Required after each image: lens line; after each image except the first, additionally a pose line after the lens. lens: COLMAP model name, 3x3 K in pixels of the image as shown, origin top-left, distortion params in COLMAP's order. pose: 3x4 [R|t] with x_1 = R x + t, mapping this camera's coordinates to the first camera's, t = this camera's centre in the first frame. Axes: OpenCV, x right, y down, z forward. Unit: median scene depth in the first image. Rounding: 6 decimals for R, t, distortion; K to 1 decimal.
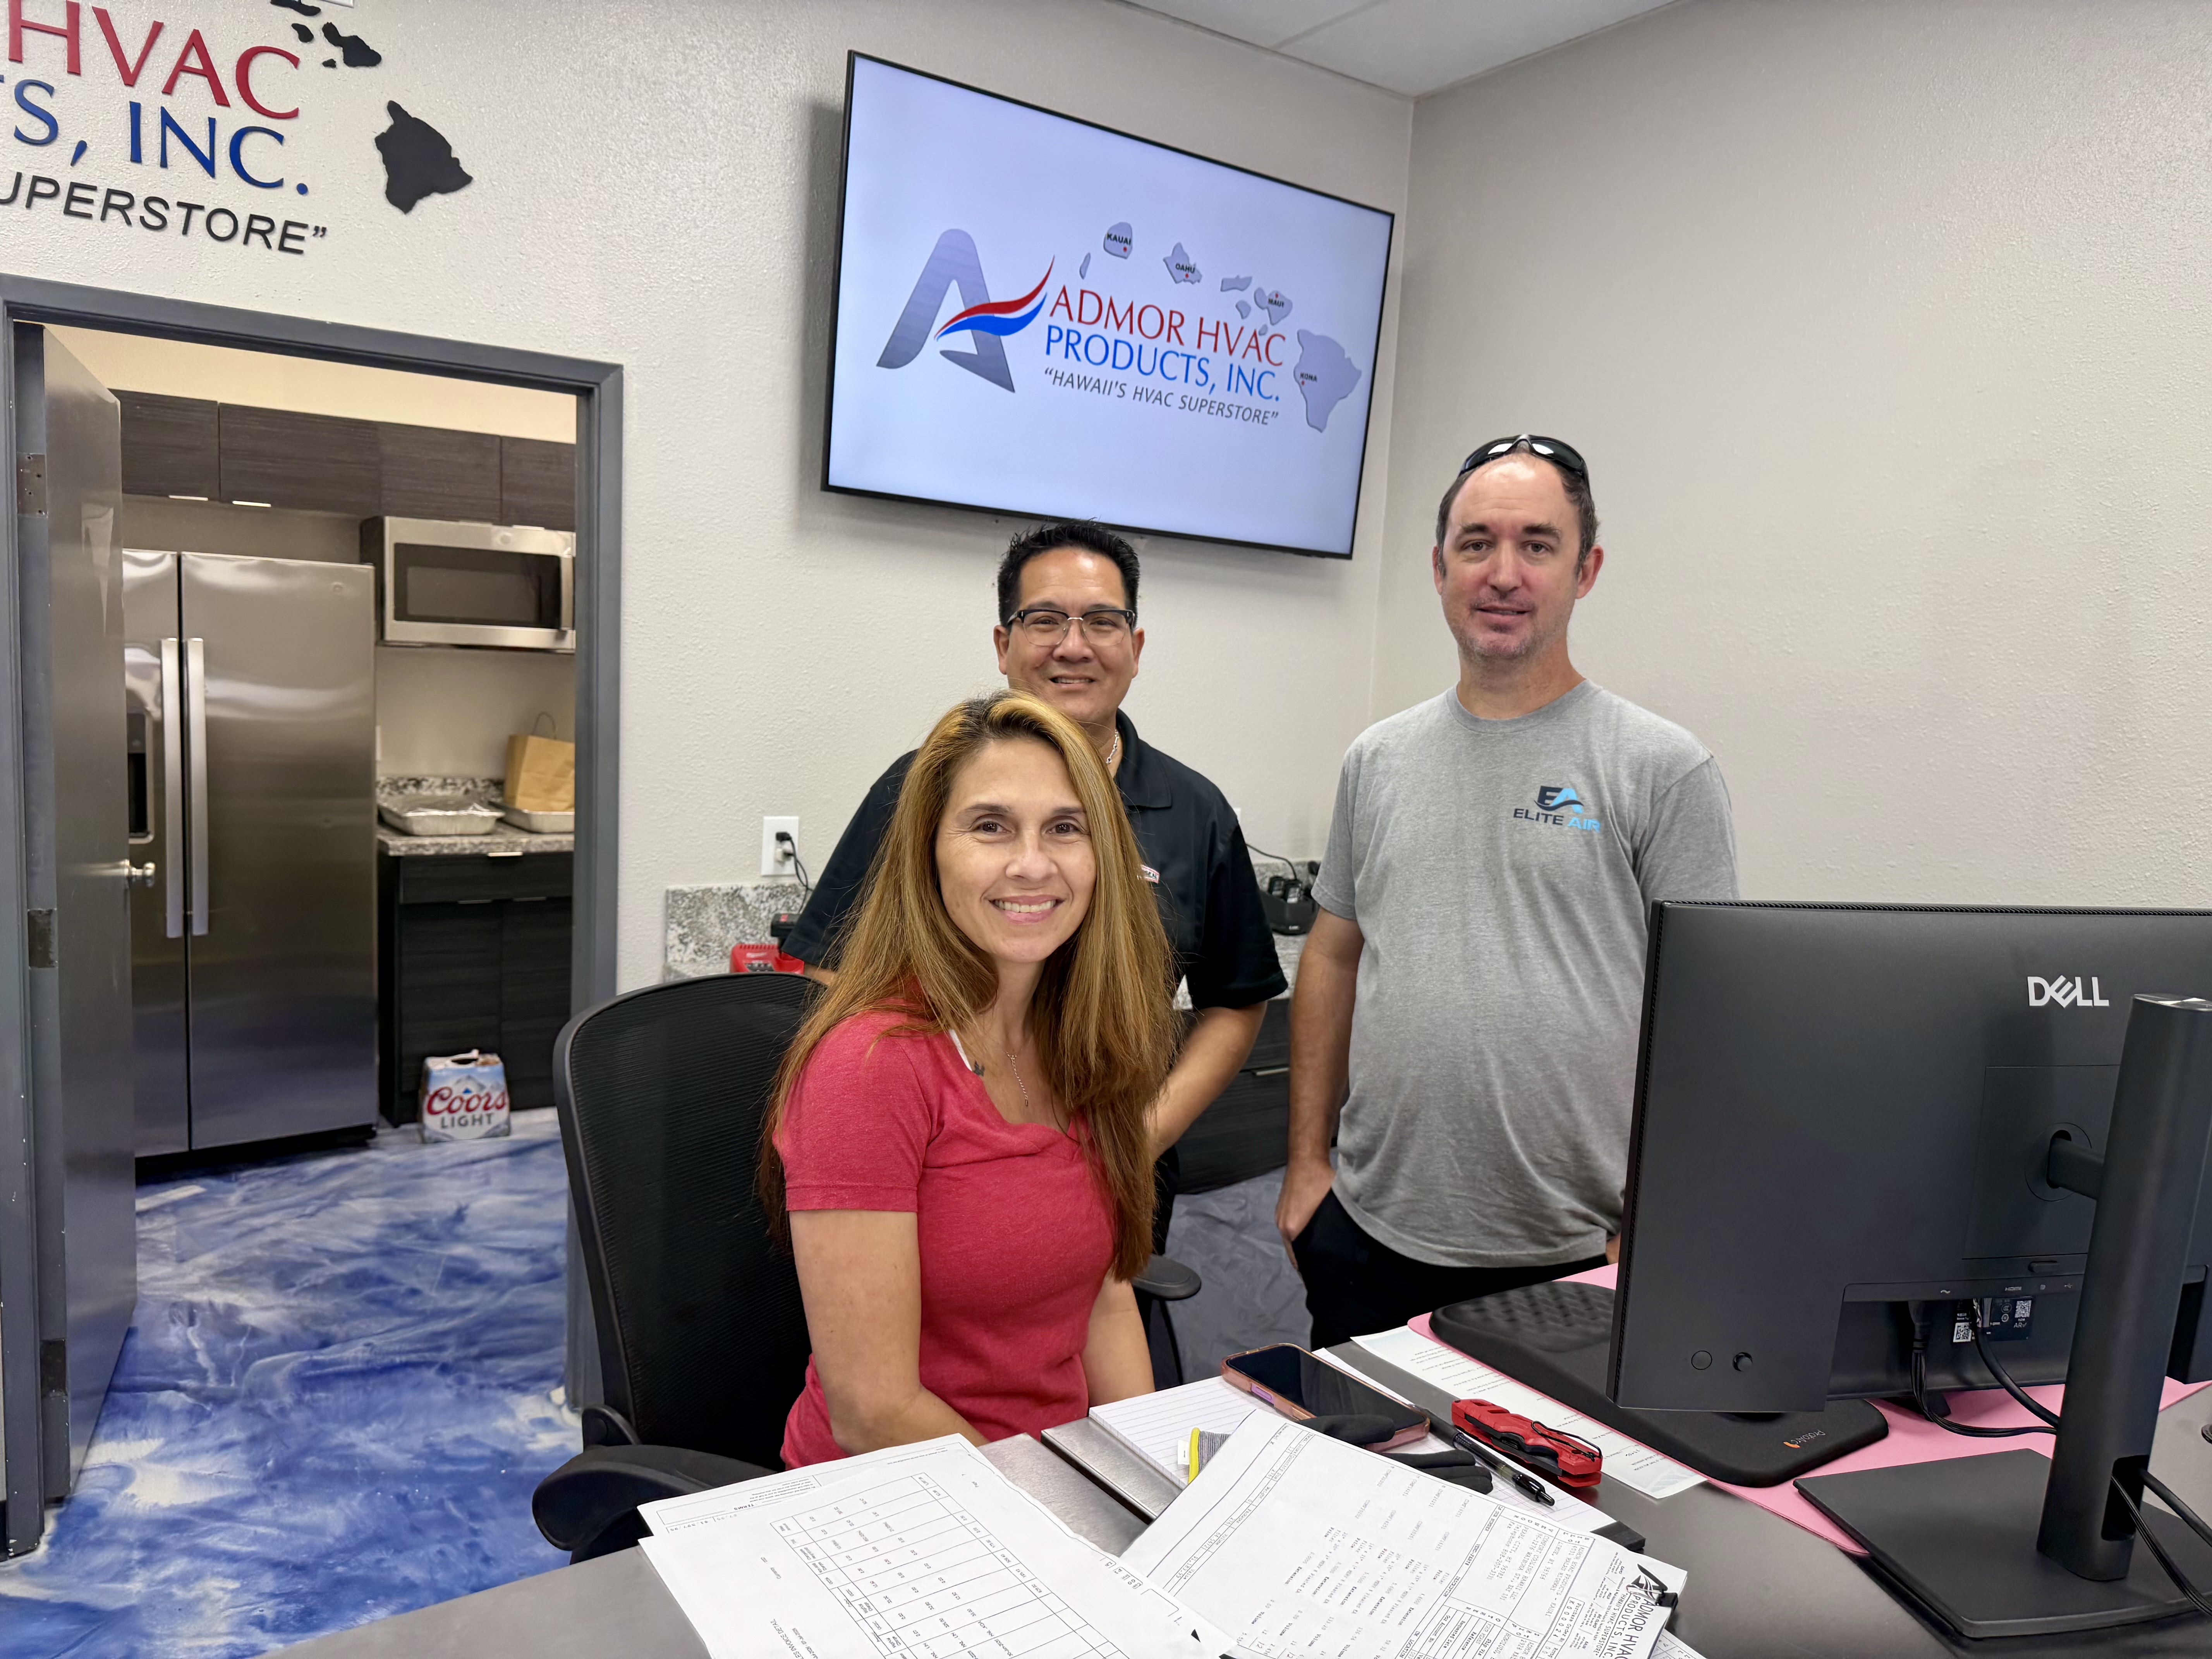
lens RADIAL K [[1579.3, 0, 1095.5], [0, 1579.3, 839.3], [0, 0, 1]] dist [-0.001962, -0.004661]
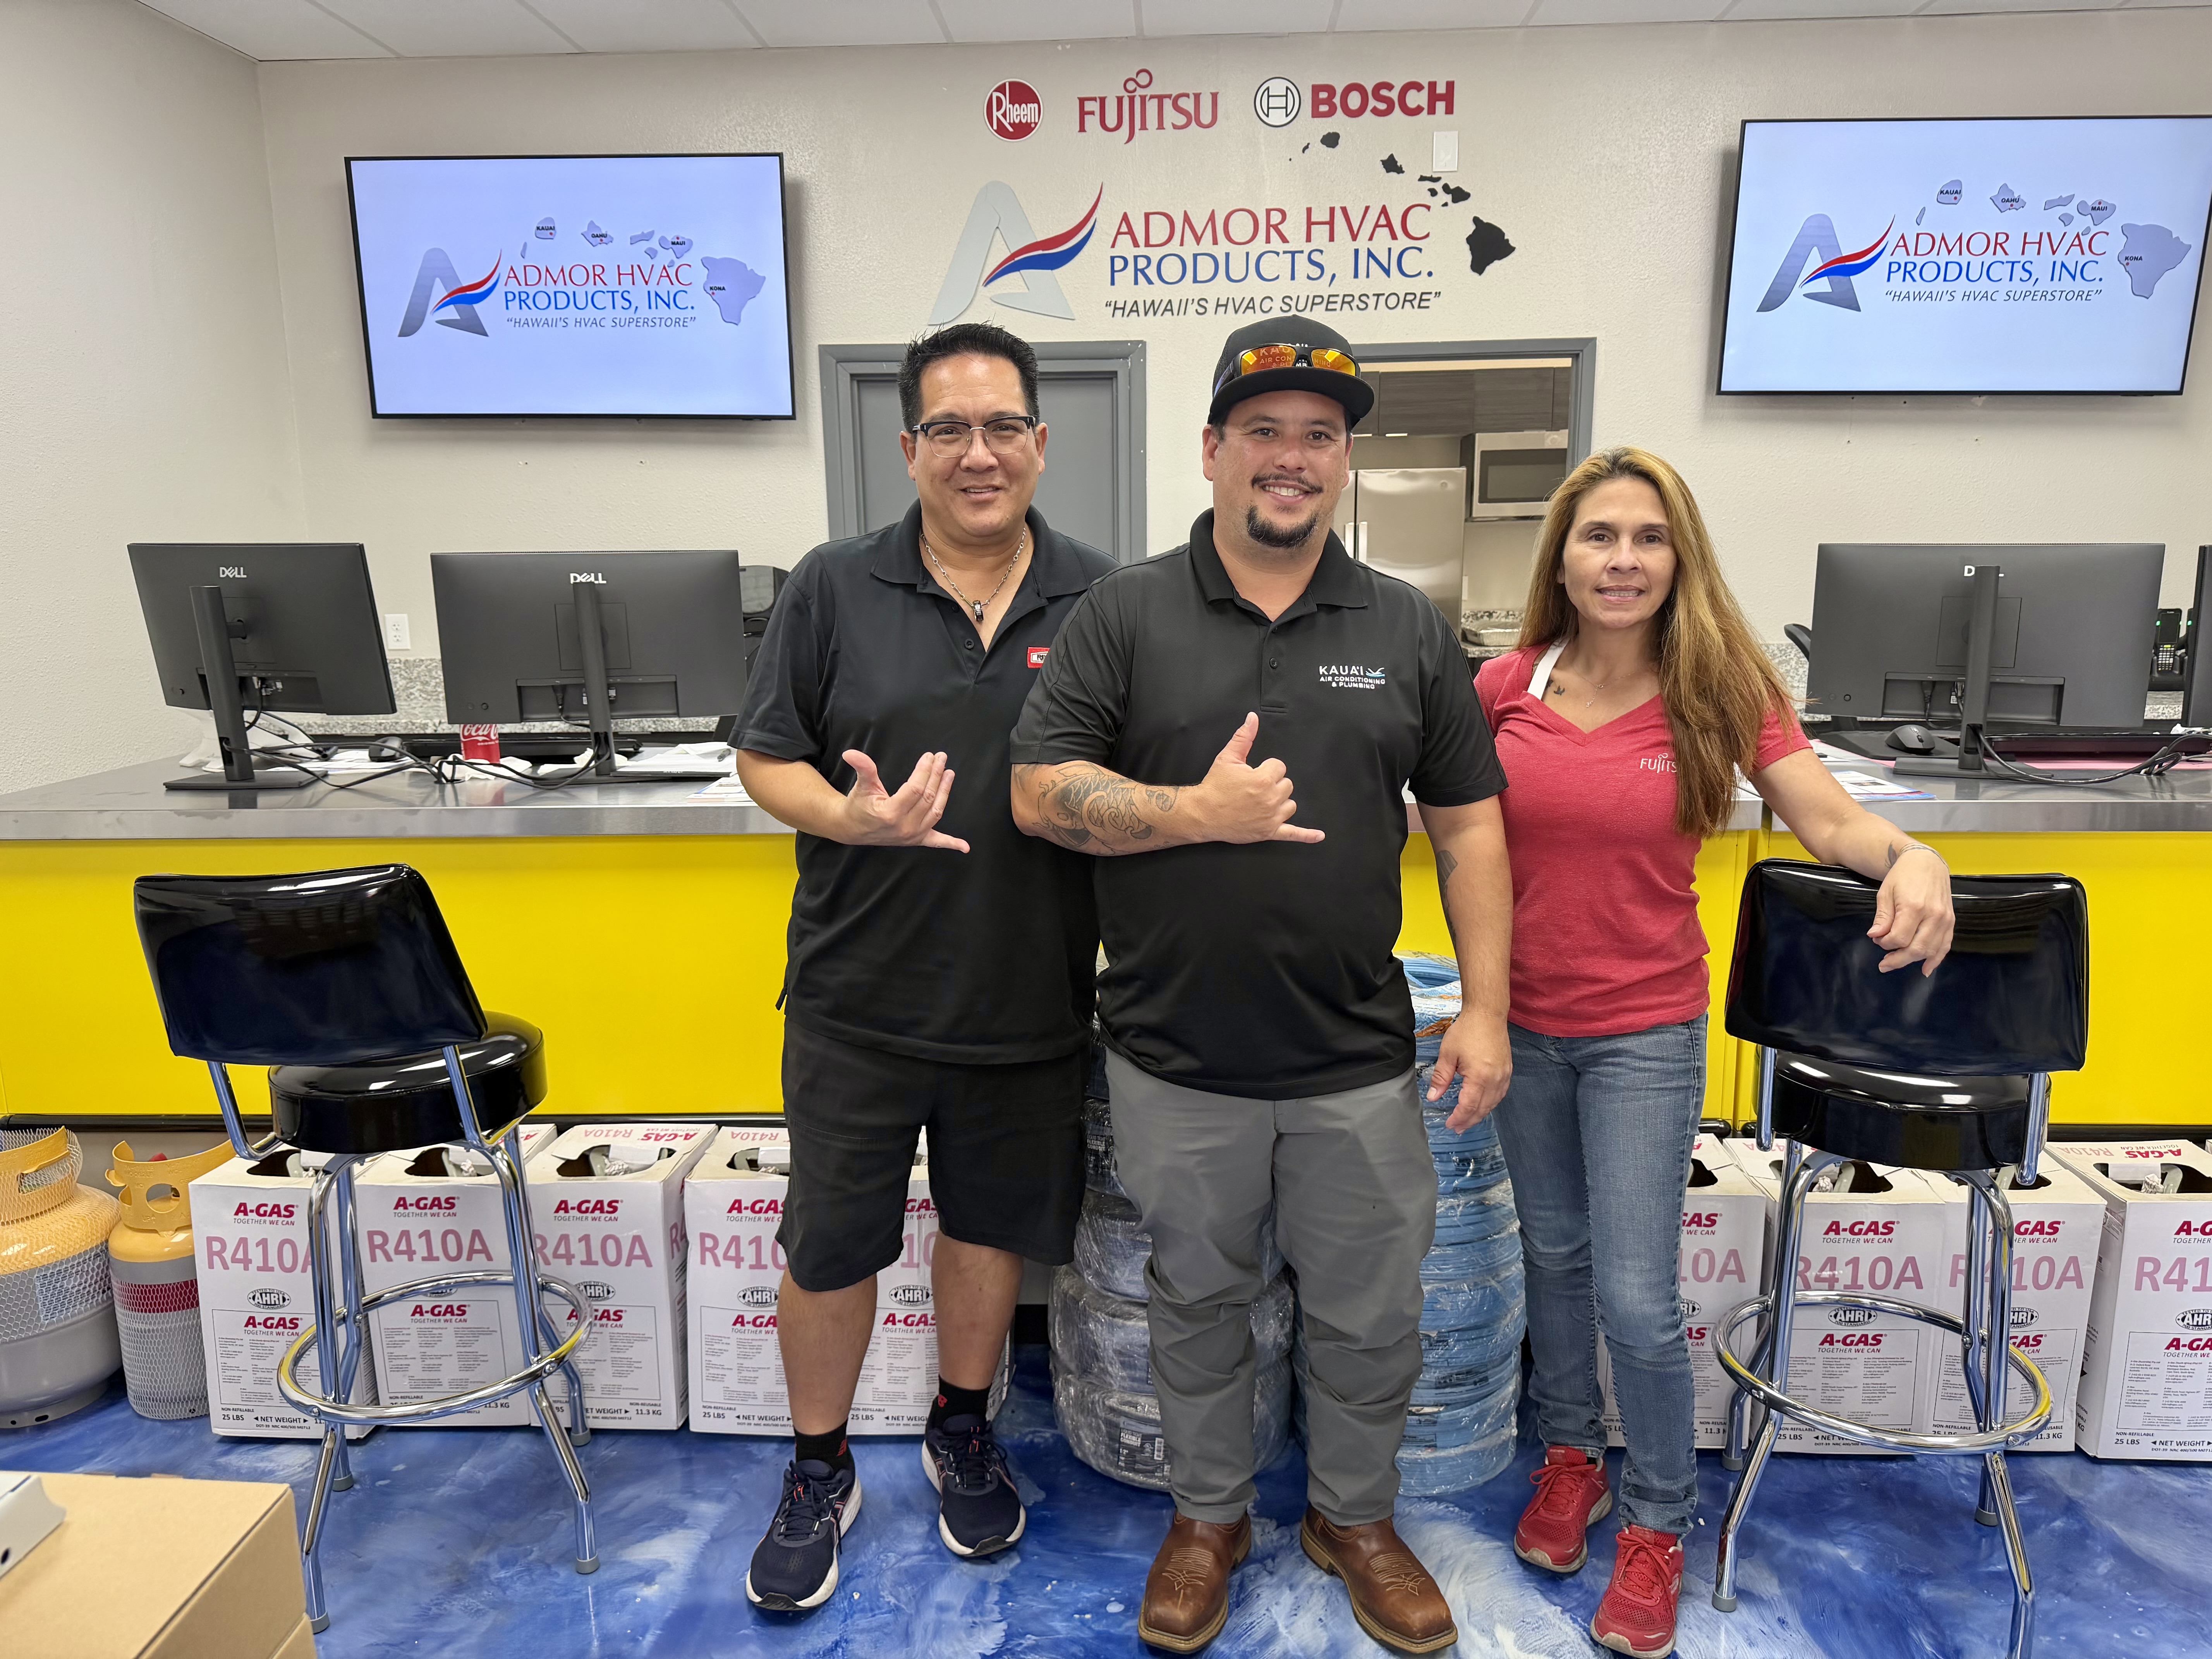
lens RADIAL K [[1620.7, 0, 1106.0], [0, 1620.7, 829.5], [0, 0, 1]] dist [0.065480, -0.072672]
pose [[0.792108, 0.050777, -0.608265, 0.366302], [-0.016079, 0.997924, 0.062367, 0.126570], [0.610169, -0.039622, 0.791280, -0.718874]]
